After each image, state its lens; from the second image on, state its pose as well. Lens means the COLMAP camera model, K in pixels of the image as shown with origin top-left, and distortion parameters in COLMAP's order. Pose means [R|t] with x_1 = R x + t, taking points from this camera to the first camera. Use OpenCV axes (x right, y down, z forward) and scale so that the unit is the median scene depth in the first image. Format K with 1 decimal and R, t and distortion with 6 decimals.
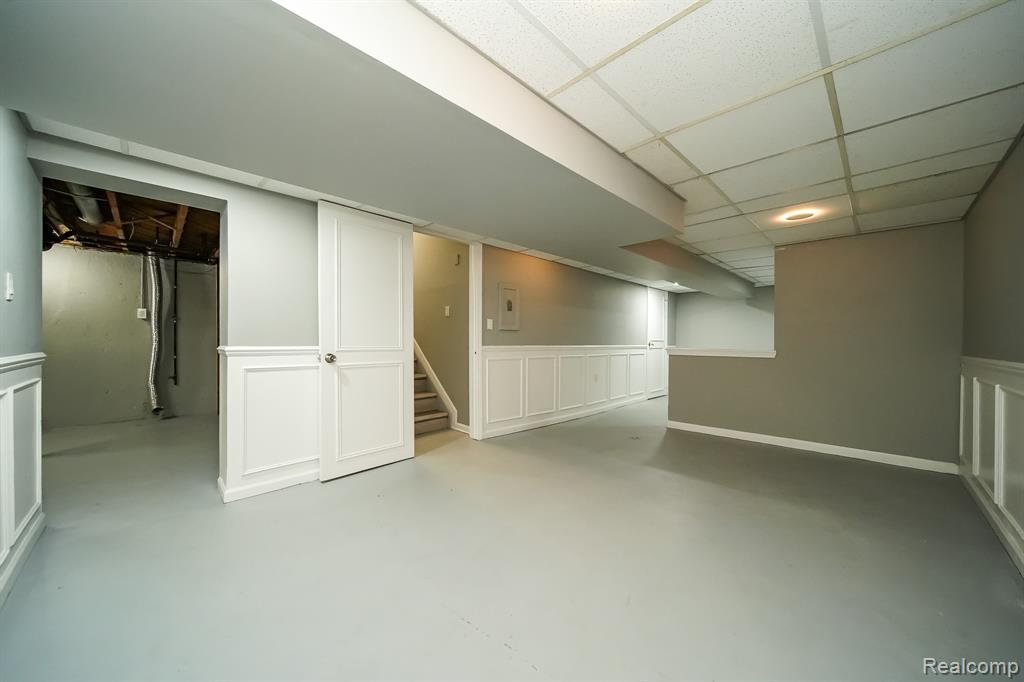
lens RADIAL K [[370.3, 0, 521.4], [0, 370.3, 342.5], [0, 0, 1]] dist [0.002567, -0.000791]
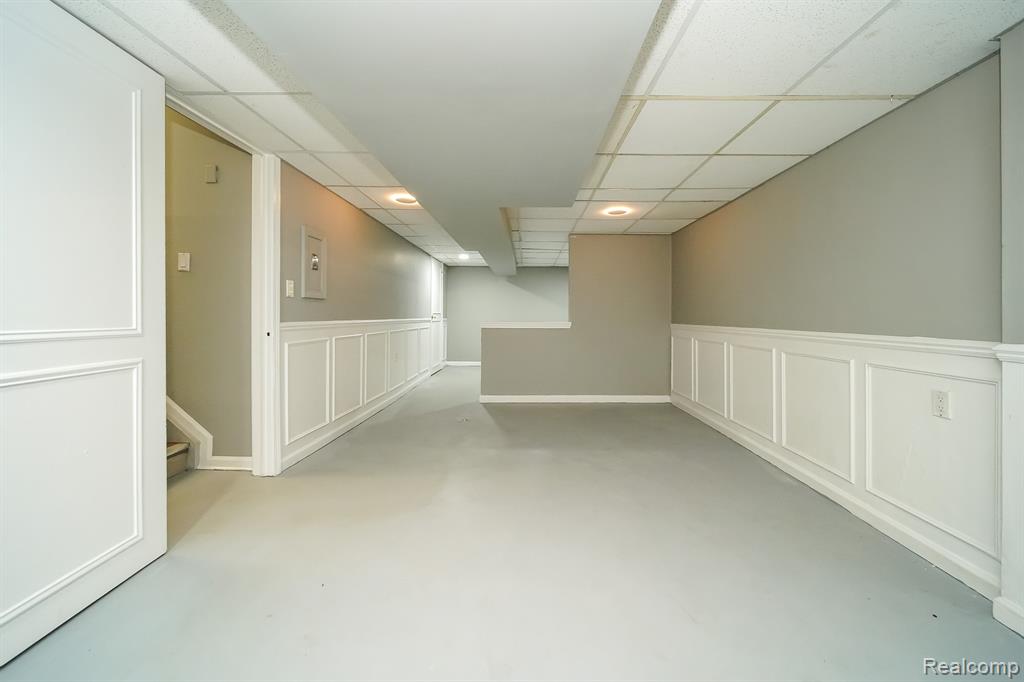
lens RADIAL K [[370.3, 0, 532.8], [0, 370.3, 311.1], [0, 0, 1]] dist [0.002567, -0.000791]
pose [[0.716273, 0.004467, 0.697806, -0.219679], [0.002662, 0.999955, -0.009134, -0.002856], [-0.697815, 0.008400, 0.716229, 0.236922]]
